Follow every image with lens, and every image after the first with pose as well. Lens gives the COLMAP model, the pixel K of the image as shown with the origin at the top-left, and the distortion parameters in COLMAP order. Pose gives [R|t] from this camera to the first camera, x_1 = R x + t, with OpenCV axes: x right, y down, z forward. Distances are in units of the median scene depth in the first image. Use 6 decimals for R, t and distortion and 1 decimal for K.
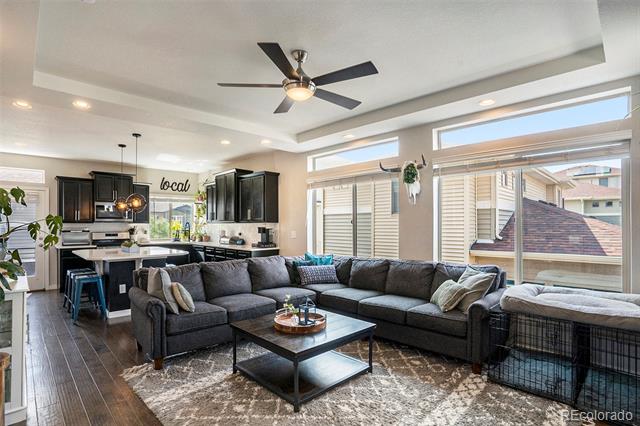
lens RADIAL K [[331.7, 0, 318.1], [0, 331.7, 218.0], [0, 0, 1]] dist [-0.000676, 0.000042]
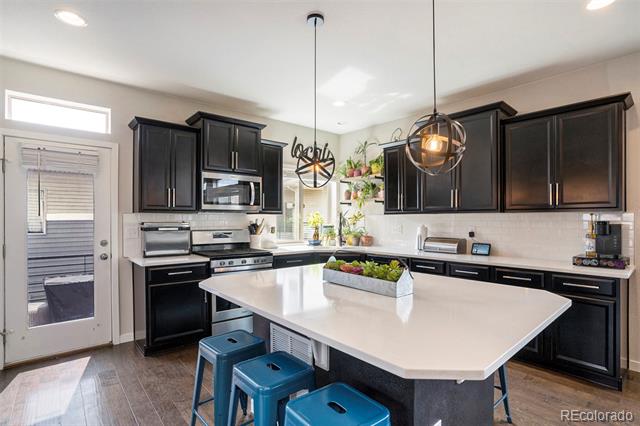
lens RADIAL K [[309.6, 0, 320.0], [0, 309.6, 213.0], [0, 0, 1]] dist [-0.036931, 0.000027]
pose [[0.999618, -0.003070, -0.027478, -0.473810], [0.002943, 0.999985, -0.004653, 0.018002], [0.027491, 0.004571, 0.999612, 0.525505]]
